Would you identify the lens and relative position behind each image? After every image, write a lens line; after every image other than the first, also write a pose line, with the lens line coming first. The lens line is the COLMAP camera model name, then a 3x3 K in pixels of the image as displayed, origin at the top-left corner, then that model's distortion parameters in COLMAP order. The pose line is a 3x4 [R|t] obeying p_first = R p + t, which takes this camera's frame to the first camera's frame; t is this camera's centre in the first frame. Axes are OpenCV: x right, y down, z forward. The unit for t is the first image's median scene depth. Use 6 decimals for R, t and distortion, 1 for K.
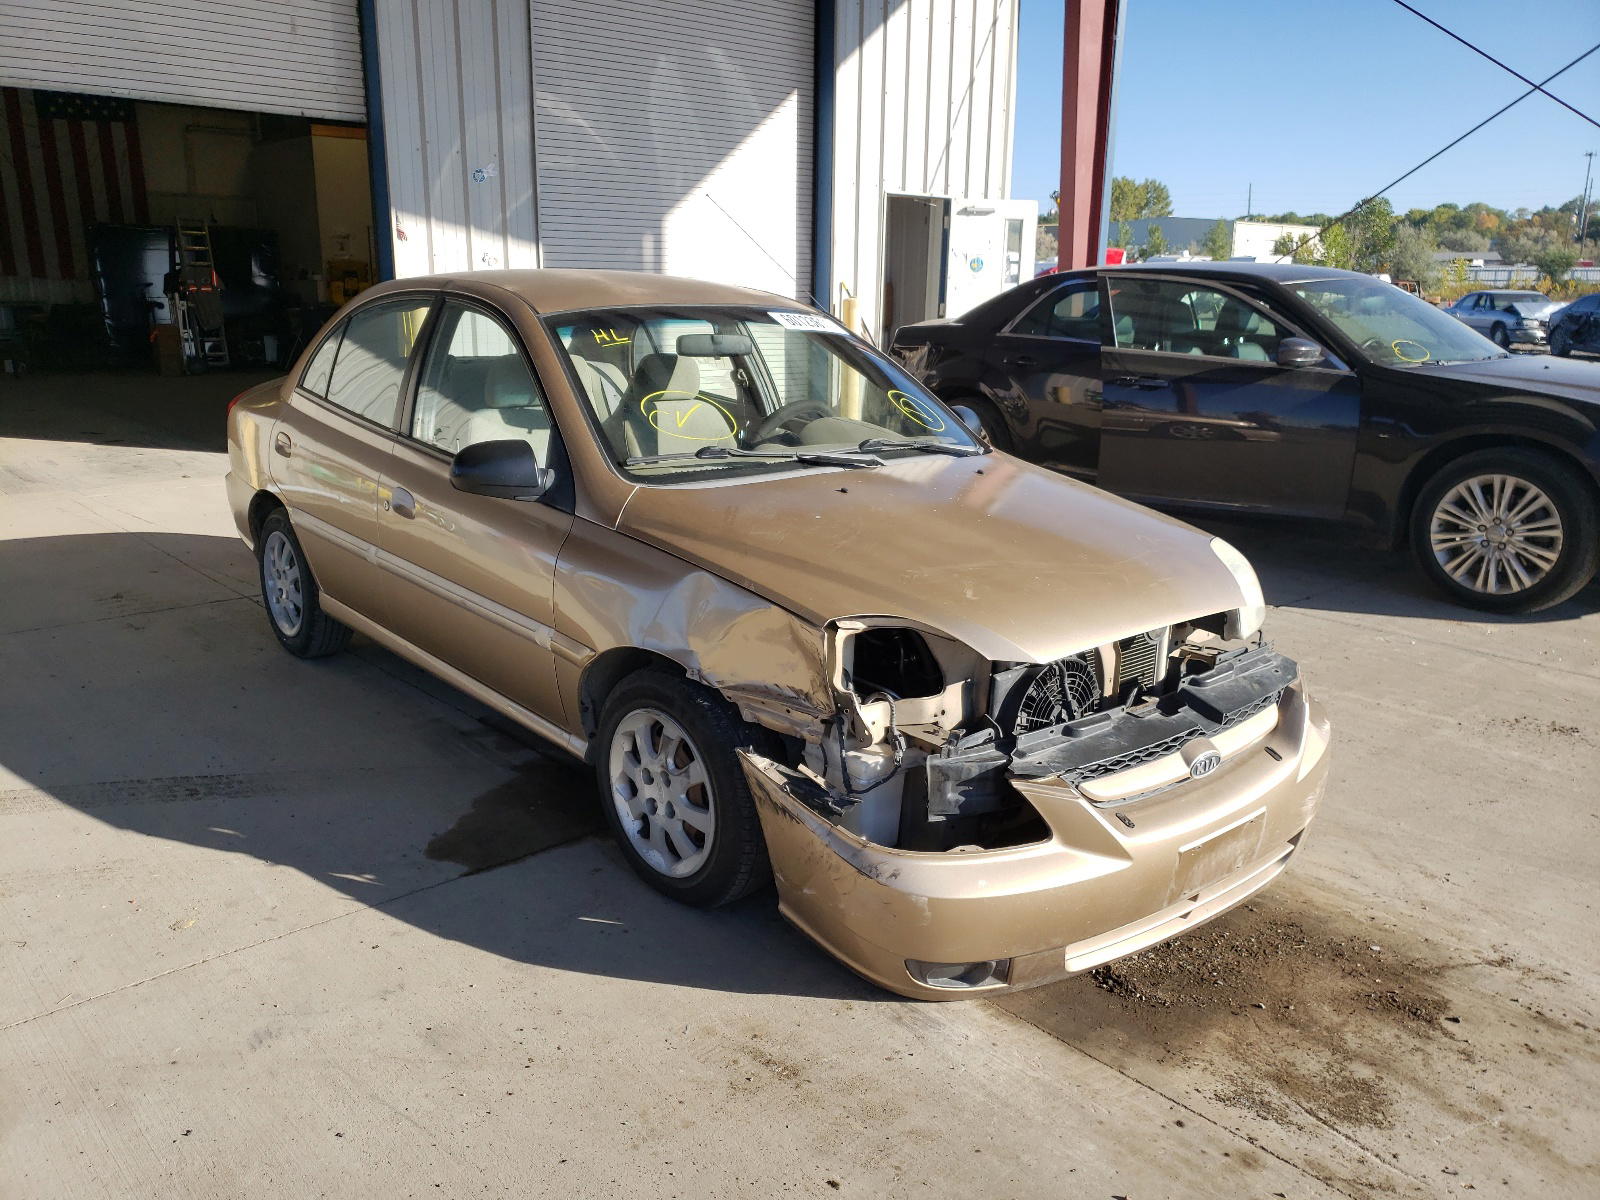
lens RADIAL K [[1209.6, 0, 798.5], [0, 1209.6, 600.9], [0, 0, 1]] dist [0.030388, 0.002532]
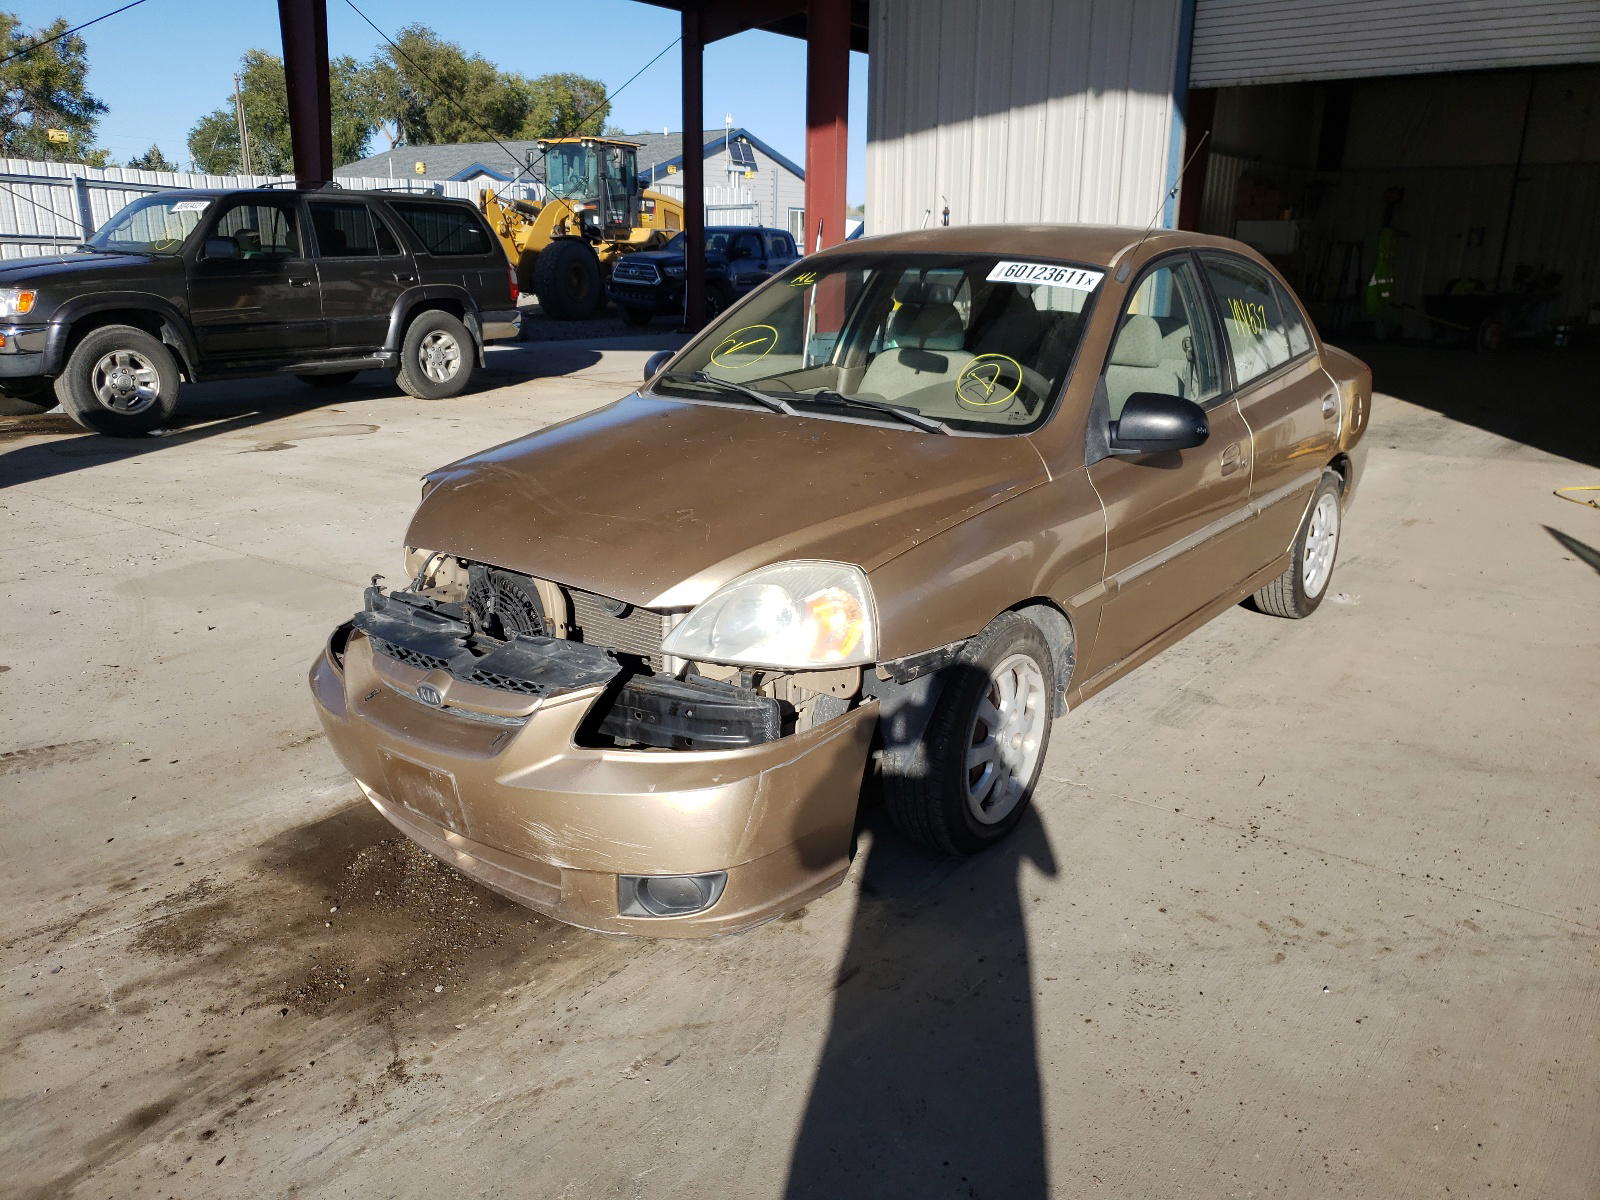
lens RADIAL K [[1209.6, 0, 798.4], [0, 1209.6, 599.5], [0, 0, 1]] dist [0.030388, 0.002532]
pose [[0.223675, 0.264730, -0.938023, 1.488488], [-0.261005, 0.943526, 0.204045, -0.249439], [0.939067, 0.199189, 0.280138, 1.120486]]
